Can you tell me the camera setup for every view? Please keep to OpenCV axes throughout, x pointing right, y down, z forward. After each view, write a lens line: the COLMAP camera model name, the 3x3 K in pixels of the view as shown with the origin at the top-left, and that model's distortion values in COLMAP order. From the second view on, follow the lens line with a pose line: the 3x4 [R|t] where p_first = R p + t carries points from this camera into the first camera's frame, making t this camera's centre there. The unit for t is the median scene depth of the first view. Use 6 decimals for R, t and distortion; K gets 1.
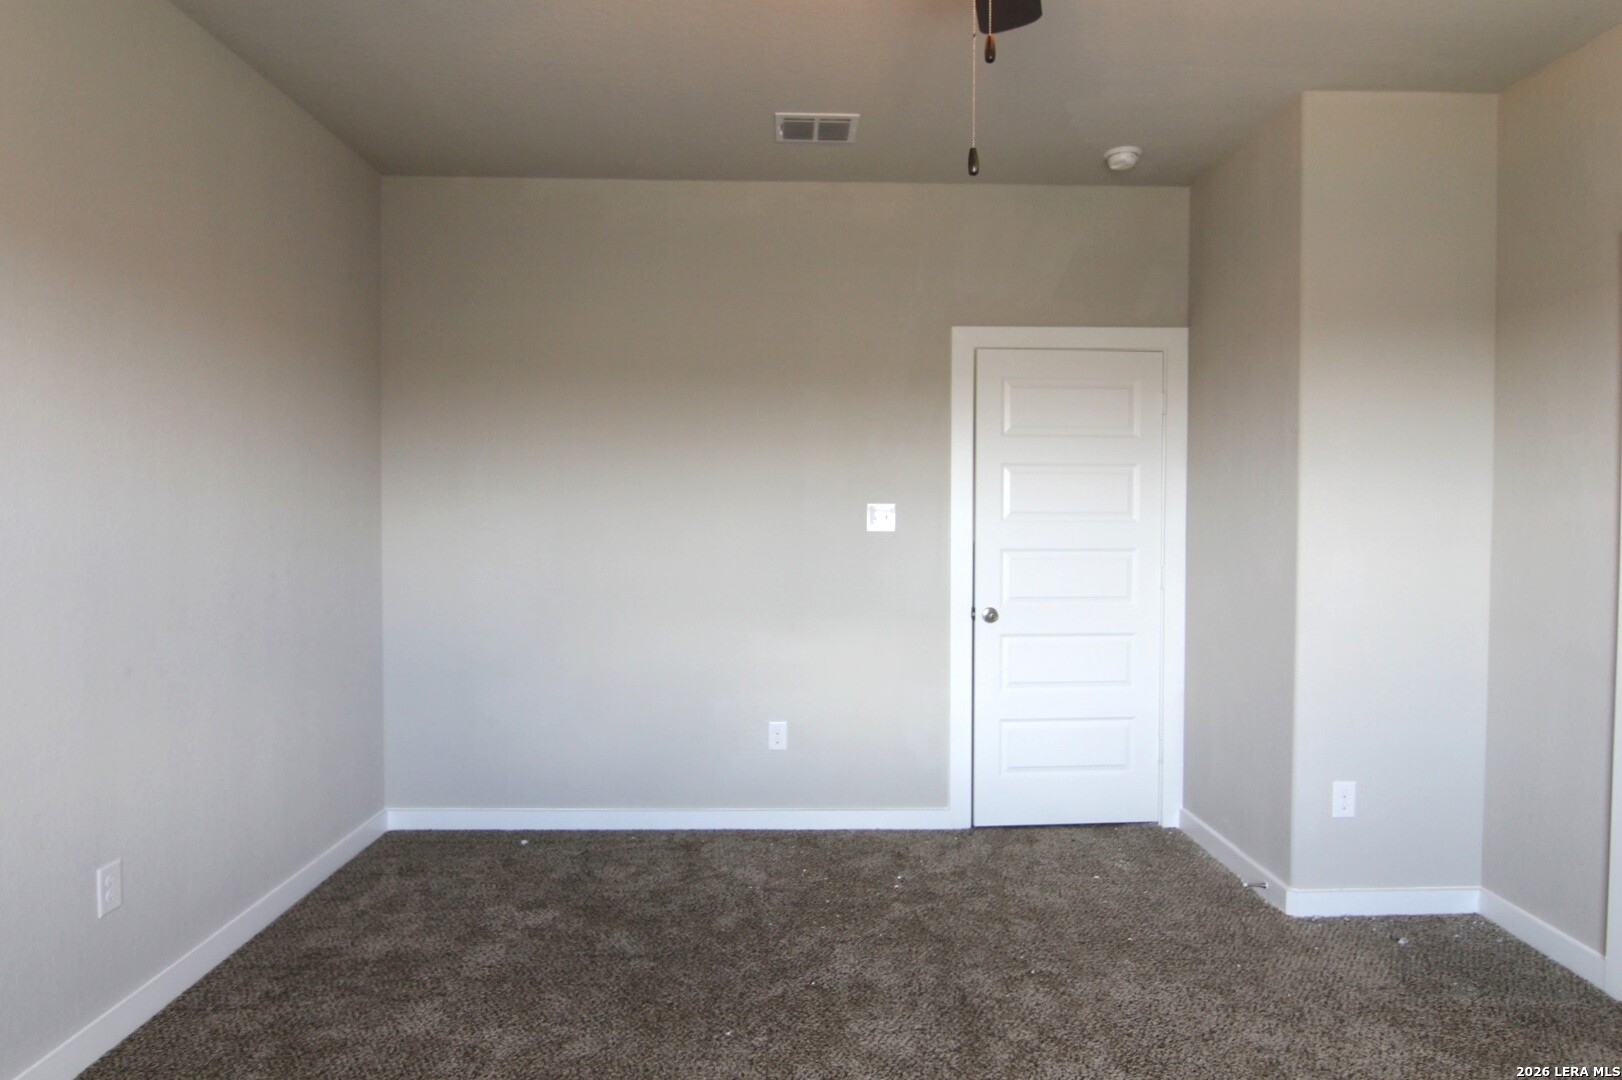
lens RADIAL K [[827.6, 0, 811.0], [0, 827.6, 540.0], [0, 0, 1]] dist [-0.011892, -0.002073]
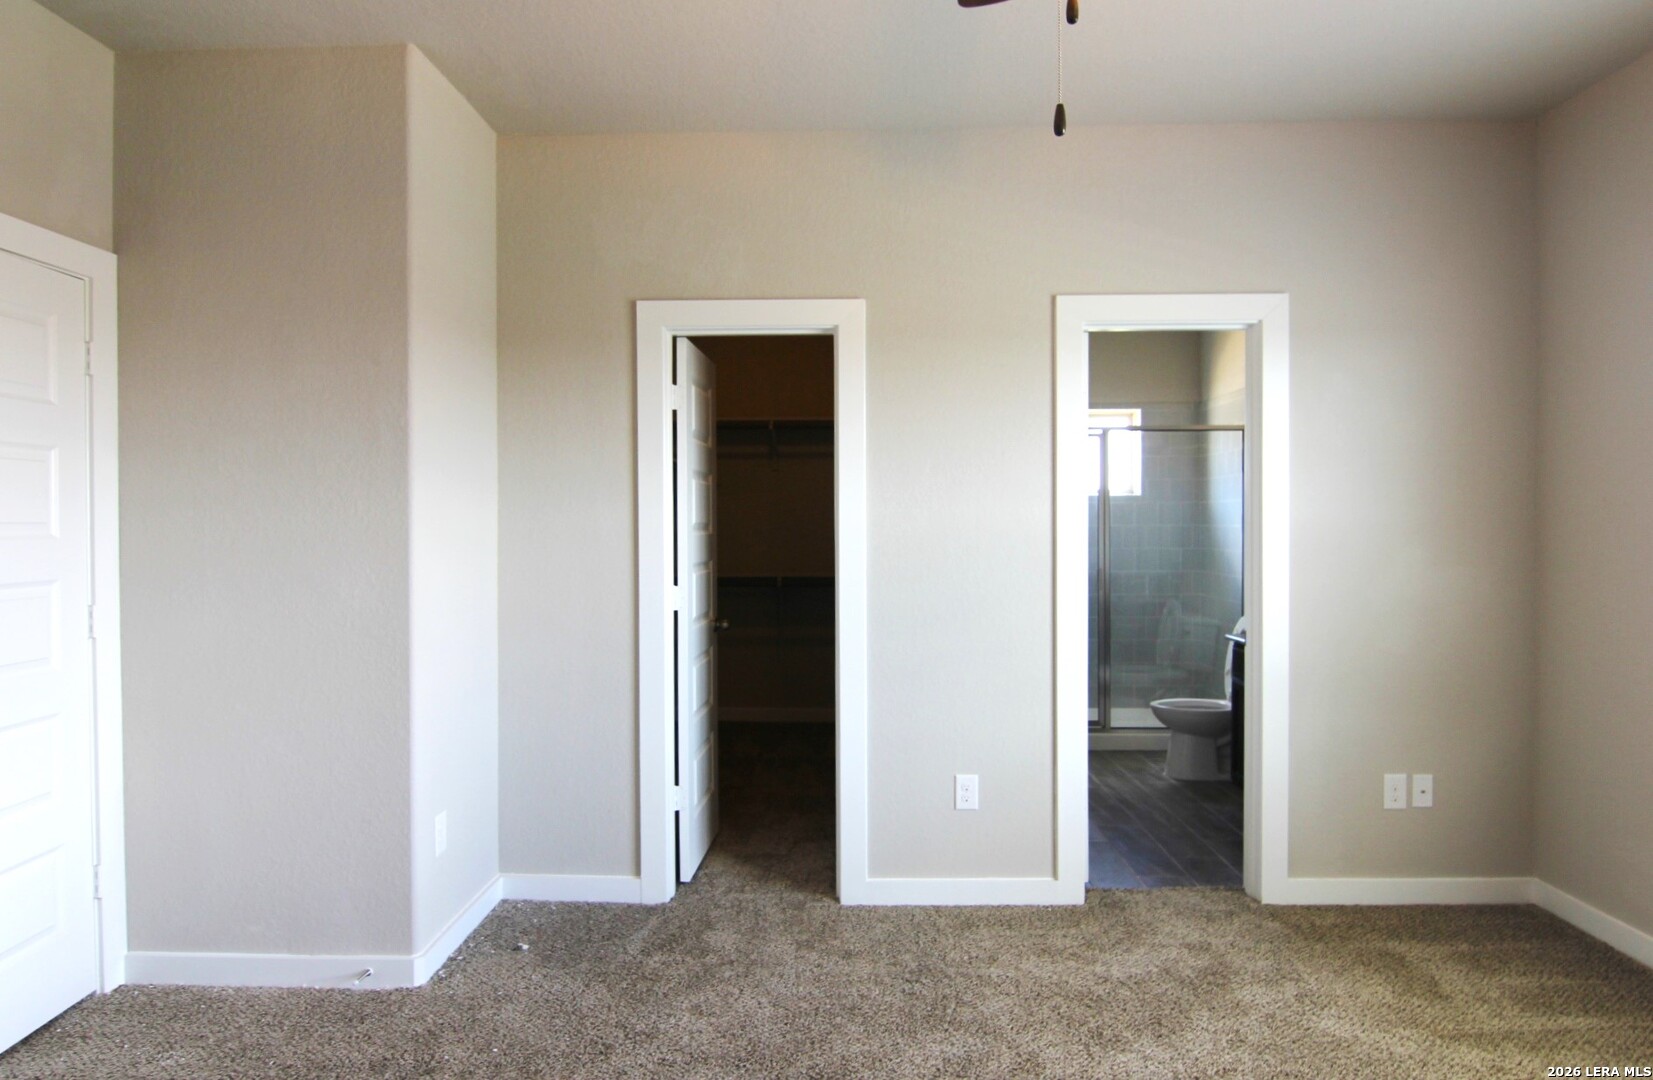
lens RADIAL K [[912.4, 0, 826.5], [0, 912.4, 540.0], [0, 0, 1]] dist [-0.051566, 0.001070]
pose [[0.065522, -0.011681, 0.997783, -0.298175], [0.035492, 0.999326, 0.009369, -0.006509], [-0.997220, 0.034800, 0.065893, 0.457988]]
